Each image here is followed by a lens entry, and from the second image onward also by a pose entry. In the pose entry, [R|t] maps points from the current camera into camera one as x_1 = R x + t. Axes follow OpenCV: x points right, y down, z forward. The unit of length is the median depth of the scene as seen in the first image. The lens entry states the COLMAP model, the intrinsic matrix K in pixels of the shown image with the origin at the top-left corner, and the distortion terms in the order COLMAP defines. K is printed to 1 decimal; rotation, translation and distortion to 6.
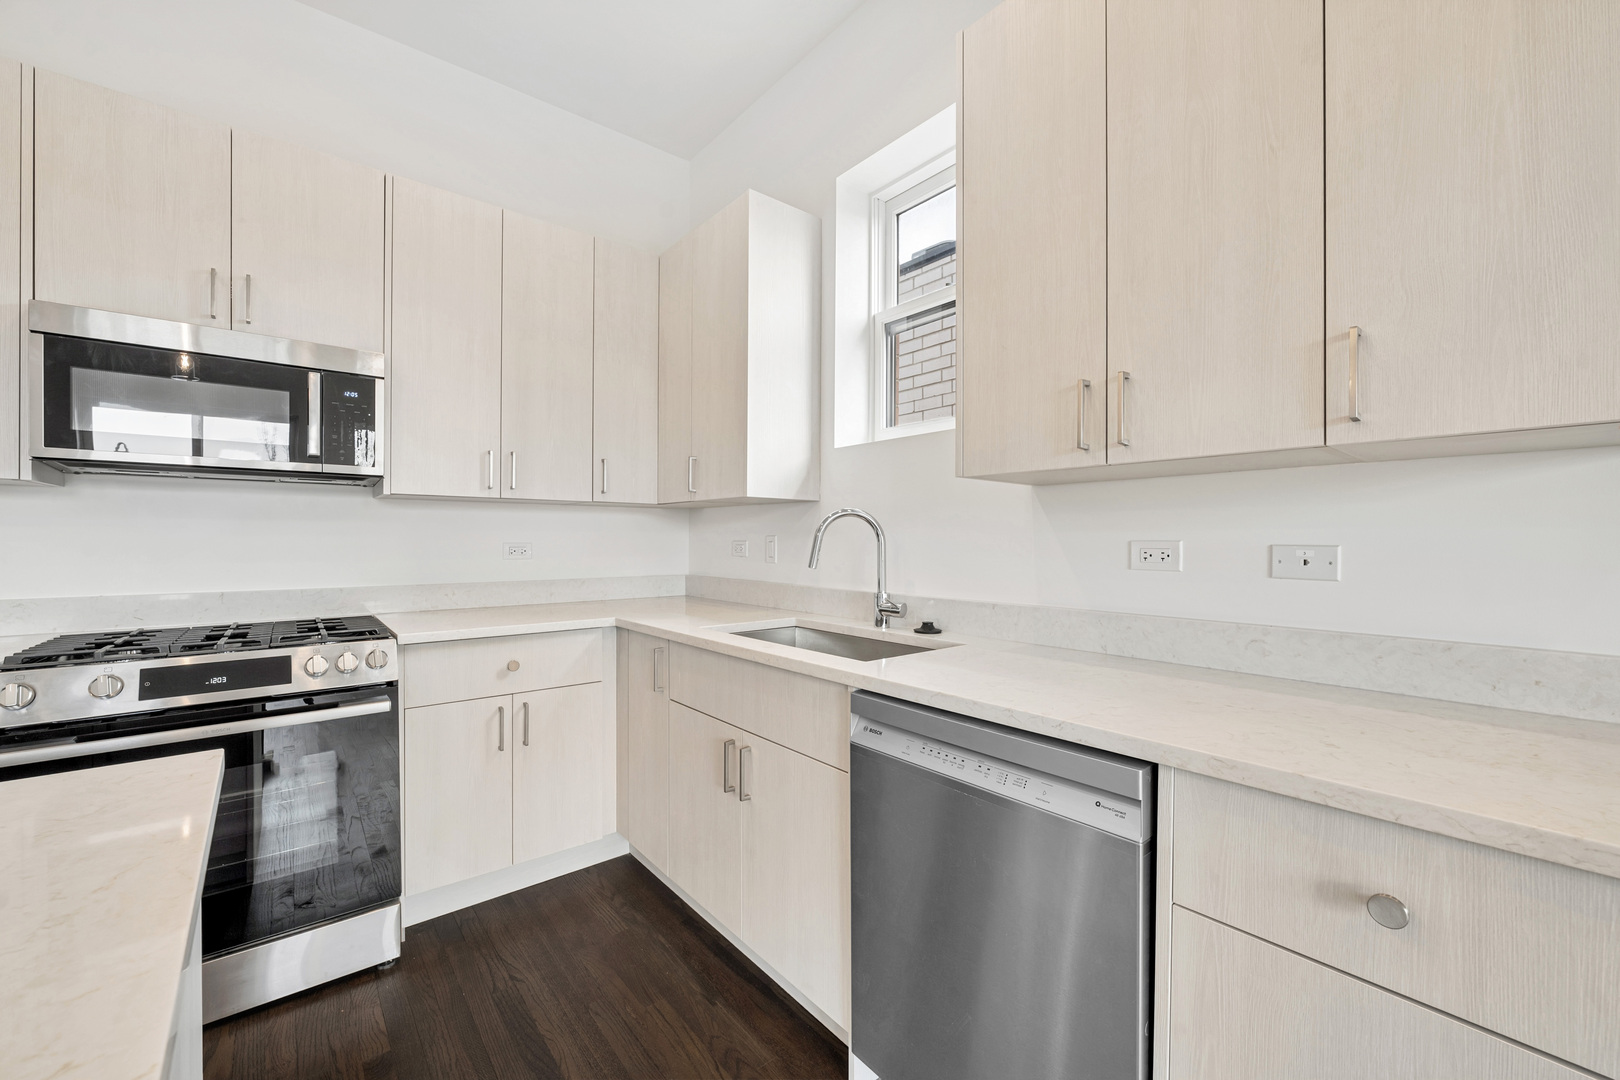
lens RADIAL K [[639.0, 0, 801.3], [0, 639.0, 540.2], [0, 0, 1]] dist [-0.003882, -0.000031]
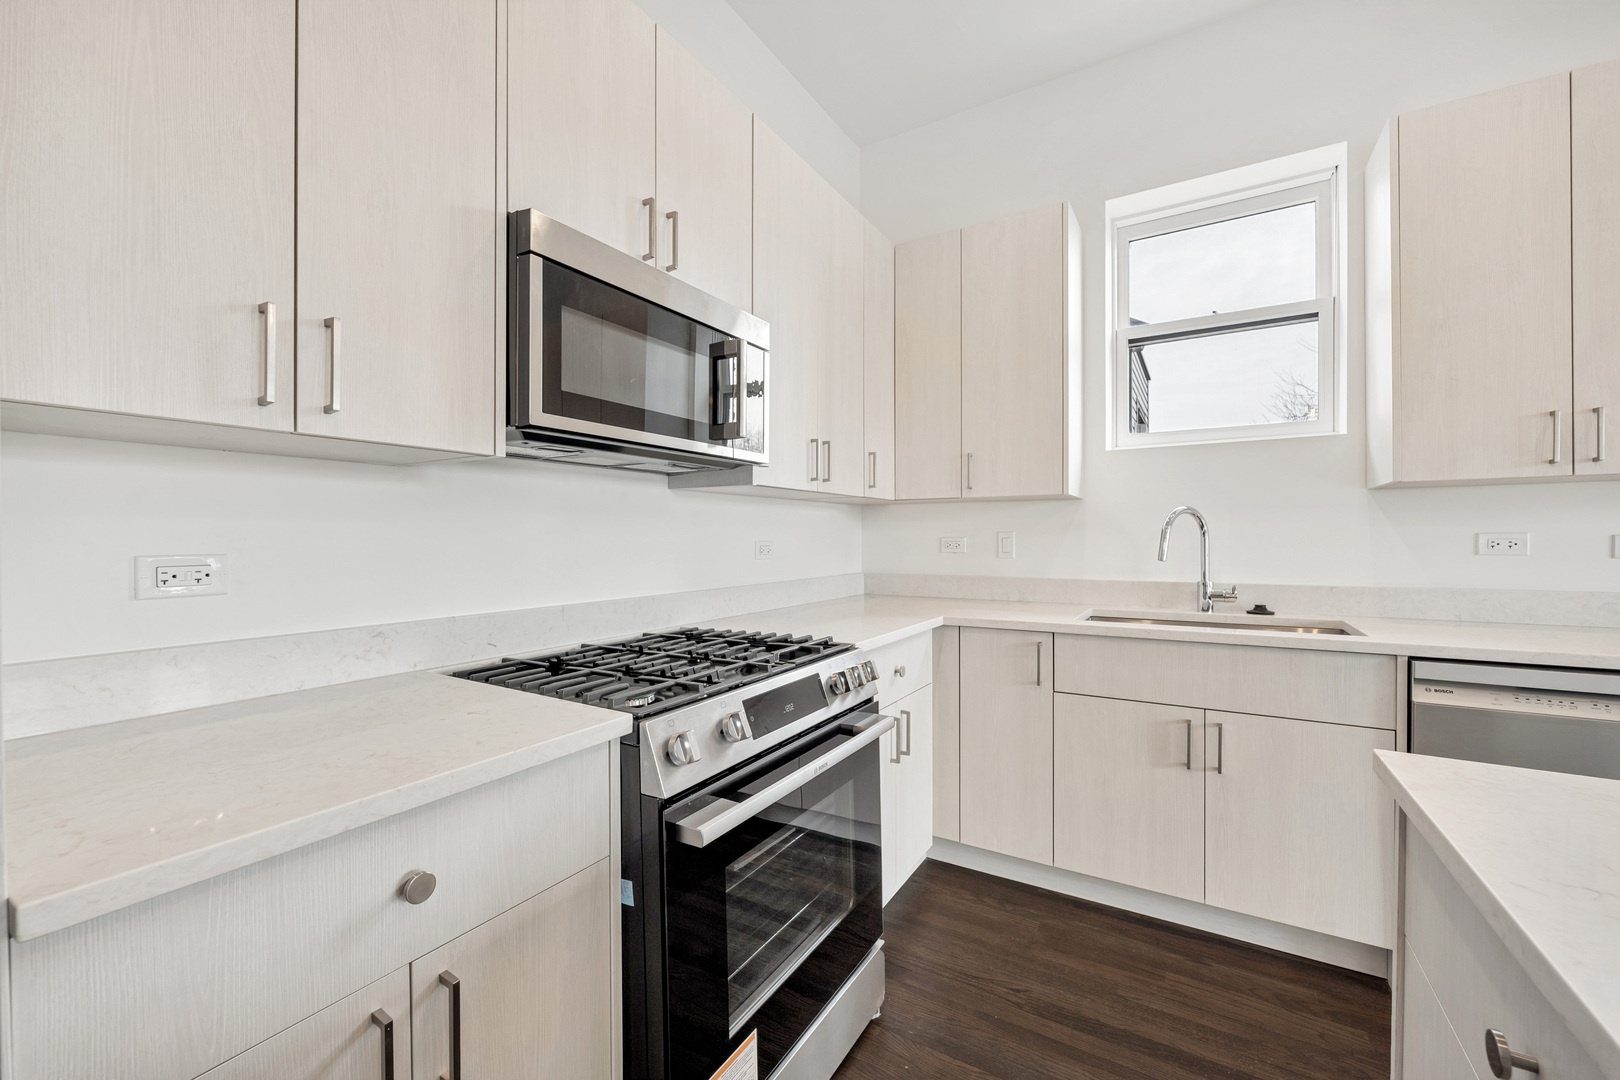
lens RADIAL K [[638.3, 0, 808.4], [0, 638.3, 537.5], [0, 0, 1]] dist [-0.005981, 0.000079]
pose [[0.946295, -0.006723, 0.323235, -0.965303], [0.007415, 0.999972, -0.000910, 0.000806], [-0.323220, 0.003258, 0.946318, 0.173201]]
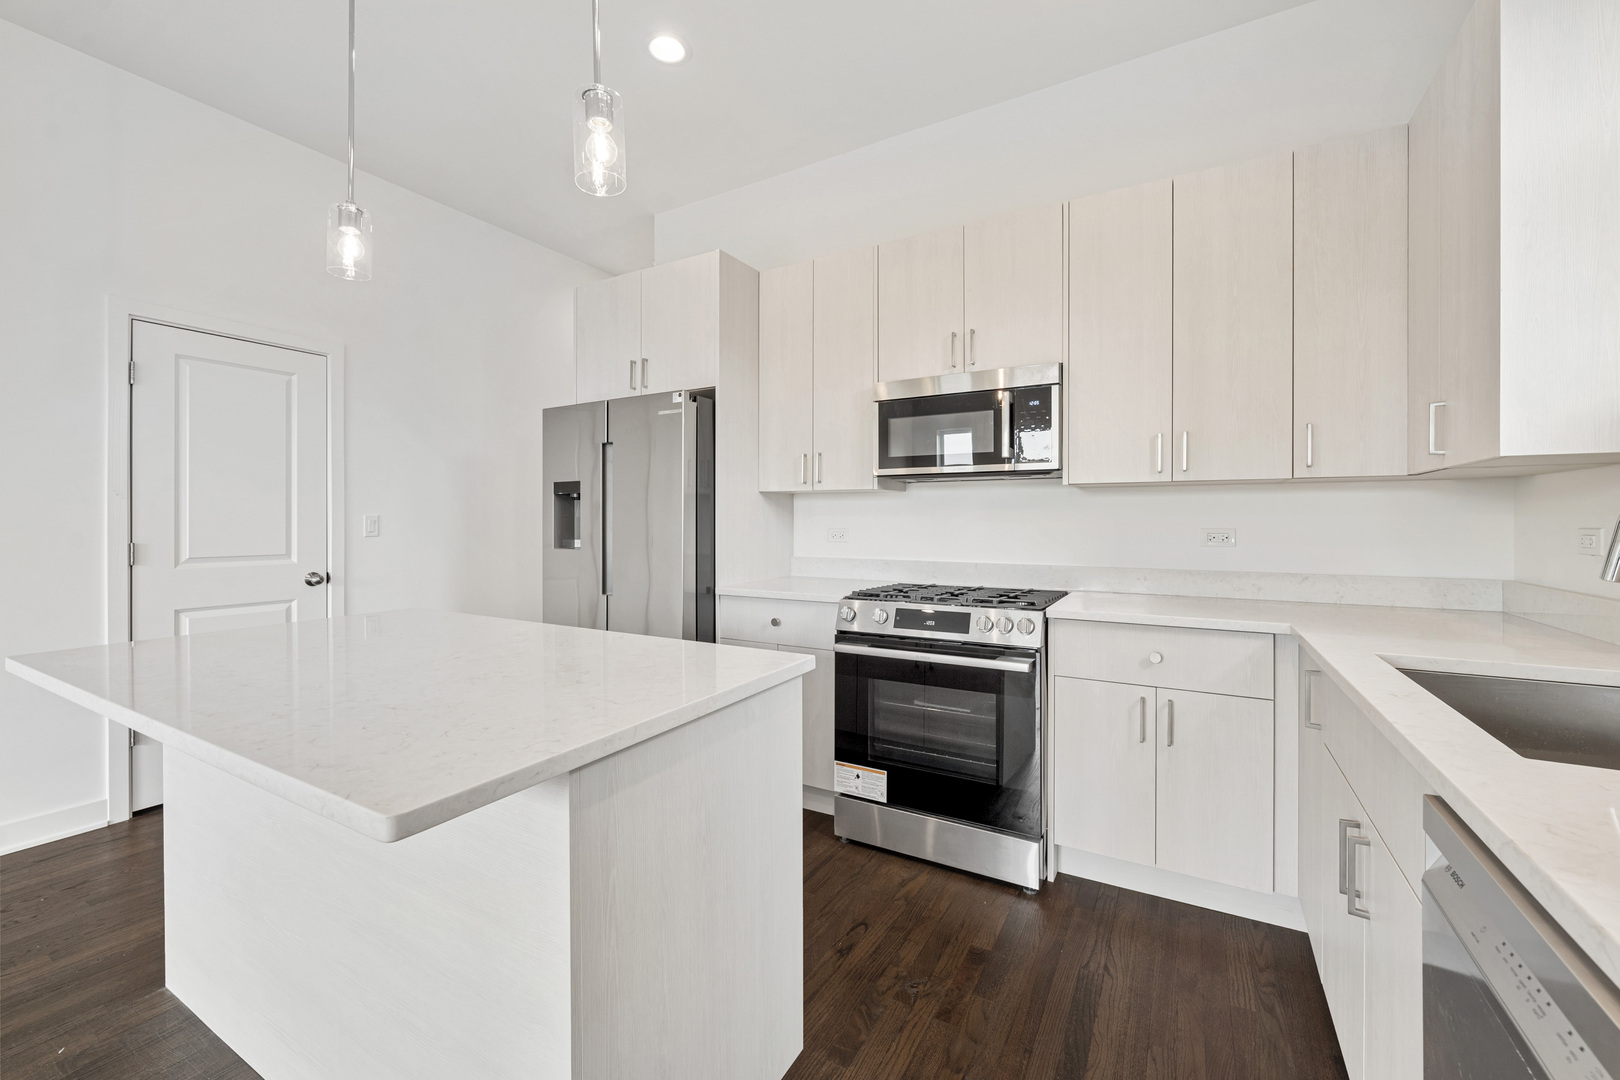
lens RADIAL K [[652.4, 0, 819.3], [0, 652.4, 519.3], [0, 0, 1]] dist [-0.002899, -0.000223]
pose [[0.361457, -0.003527, -0.932382, 0.303218], [-0.002997, 0.999983, -0.004944, -0.004146], [0.932384, 0.004582, 0.361441, 0.196754]]
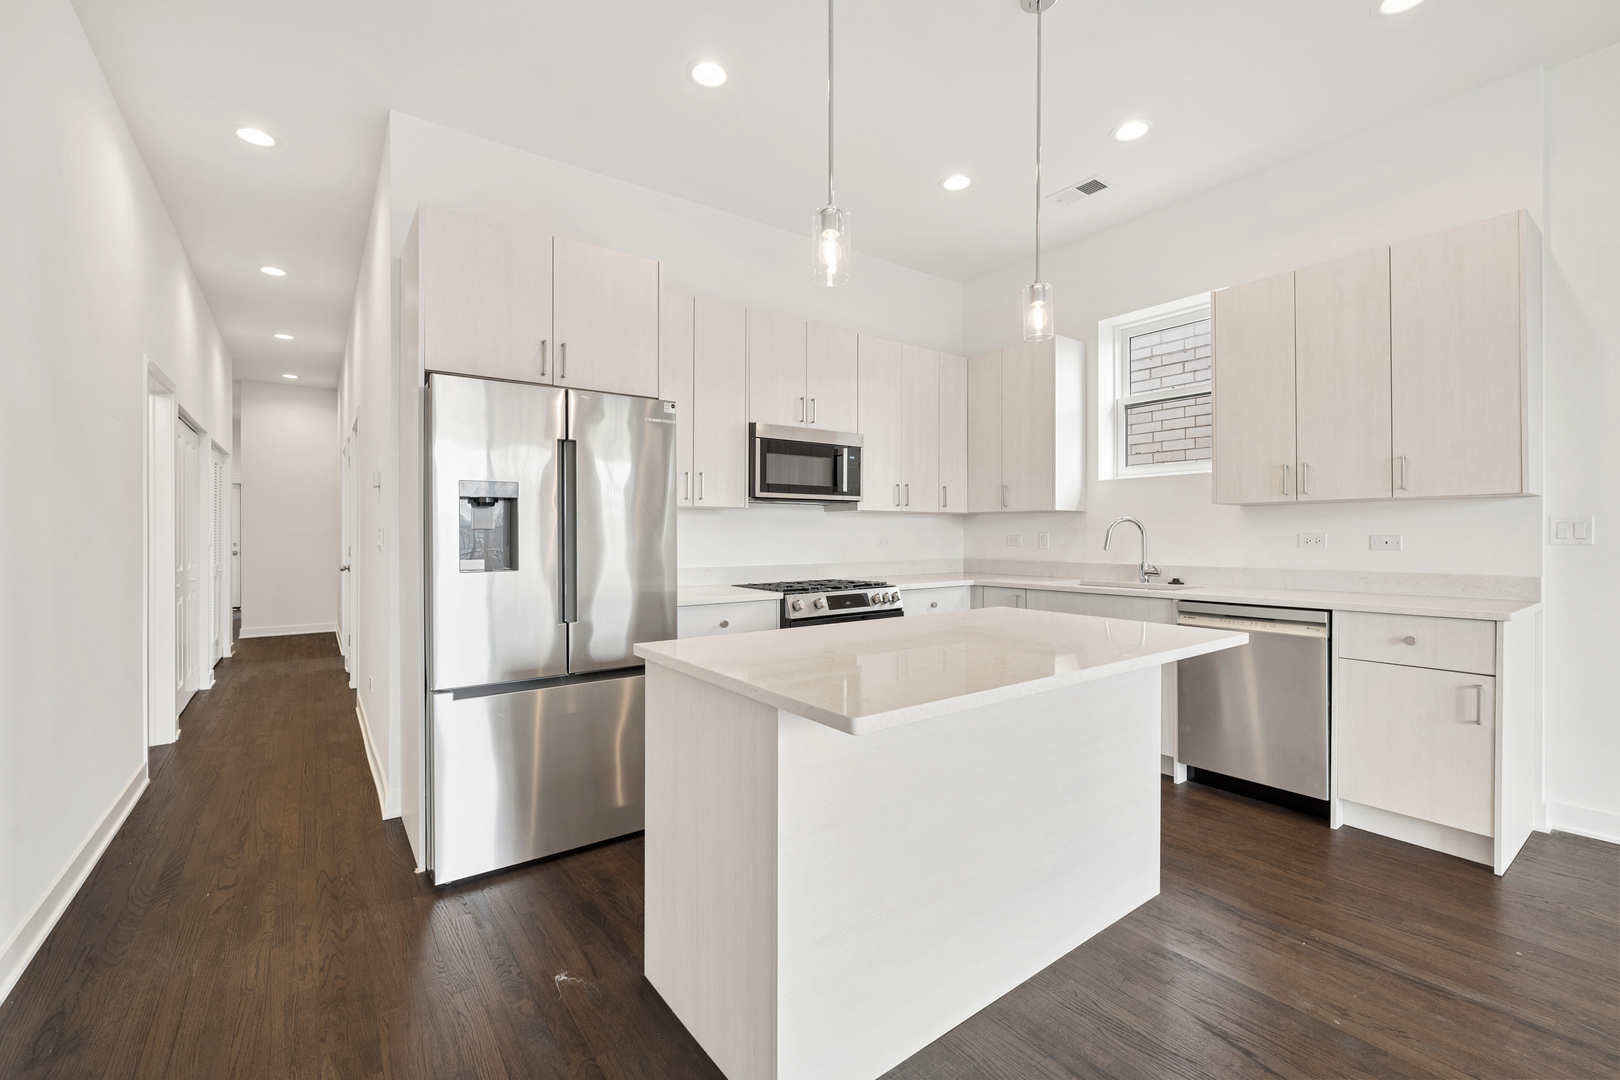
lens RADIAL K [[664.8, 0, 813.0], [0, 664.8, 535.7], [0, 0, 1]] dist [-0.002603, -0.000124]
pose [[0.998613, -0.005205, -0.052399, -0.764850], [0.005139, 0.999986, -0.001400, 0.001354], [0.052406, 0.001129, 0.998625, -0.998342]]
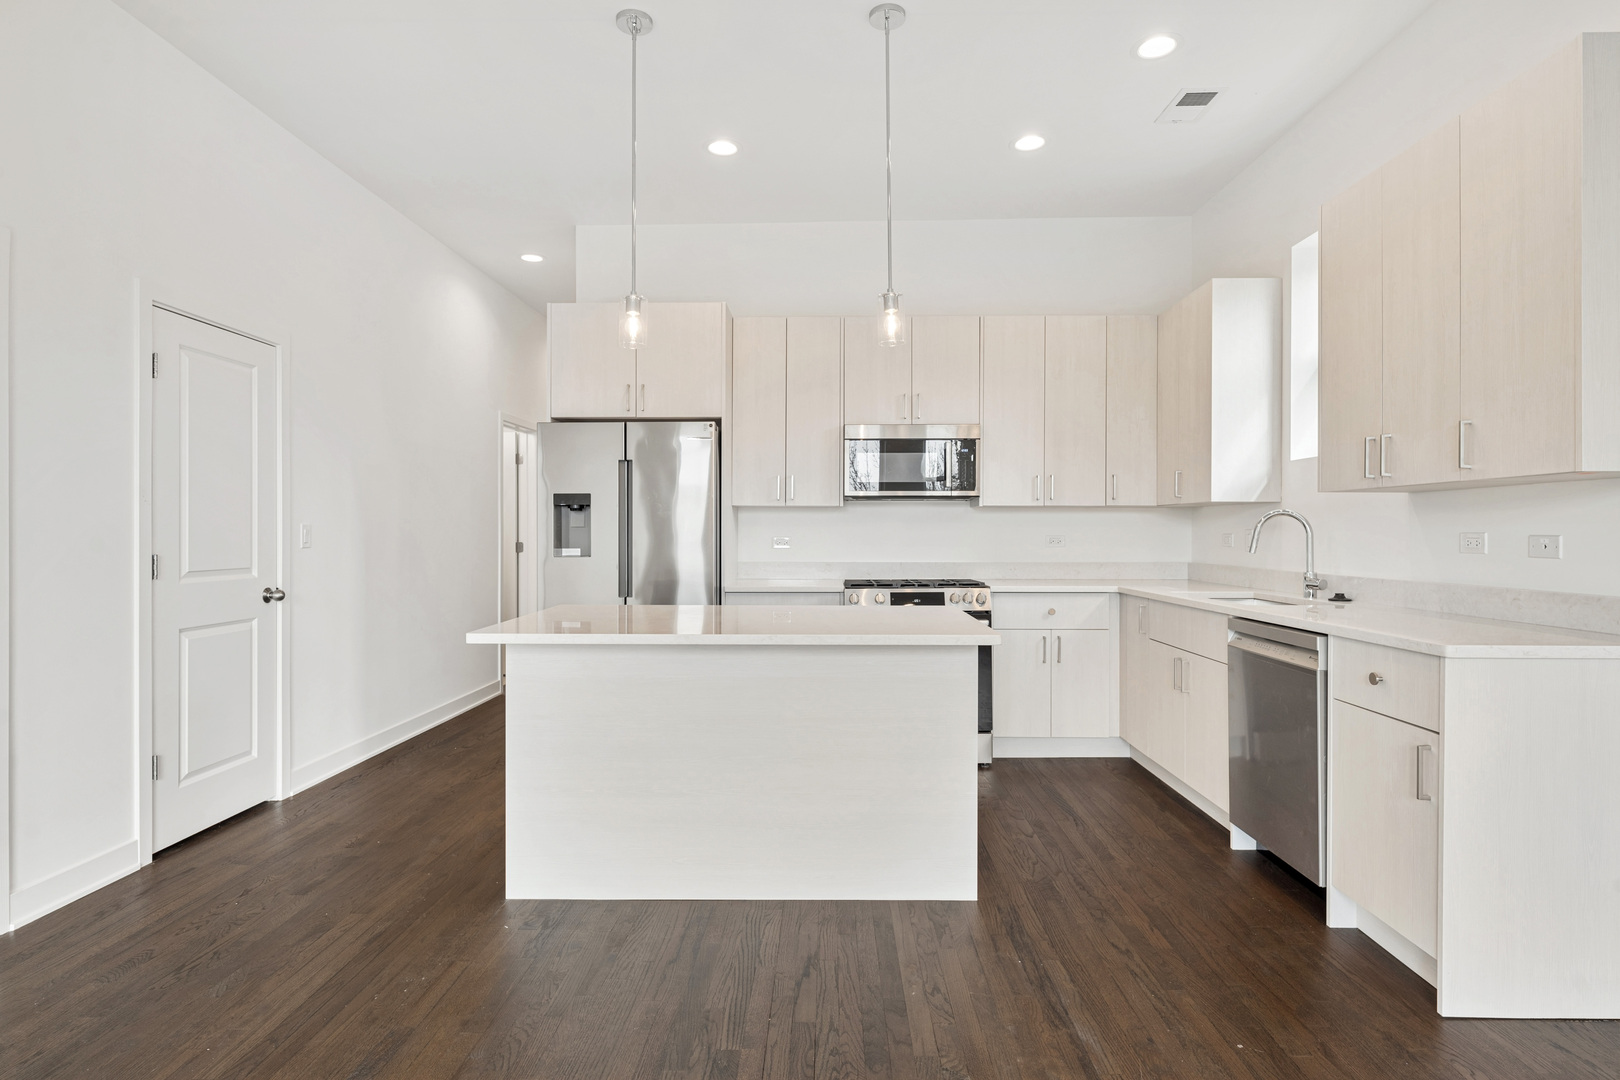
lens RADIAL K [[829.2, 0, 832.3], [0, 829.2, 533.0], [0, 0, 1]] dist [-0.000207, -0.000402]
pose [[0.771695, -0.001027, -0.635992, 0.493299], [-0.000757, 0.999997, -0.002534, 0.005232], [0.635992, 0.002438, 0.771692, -1.054717]]
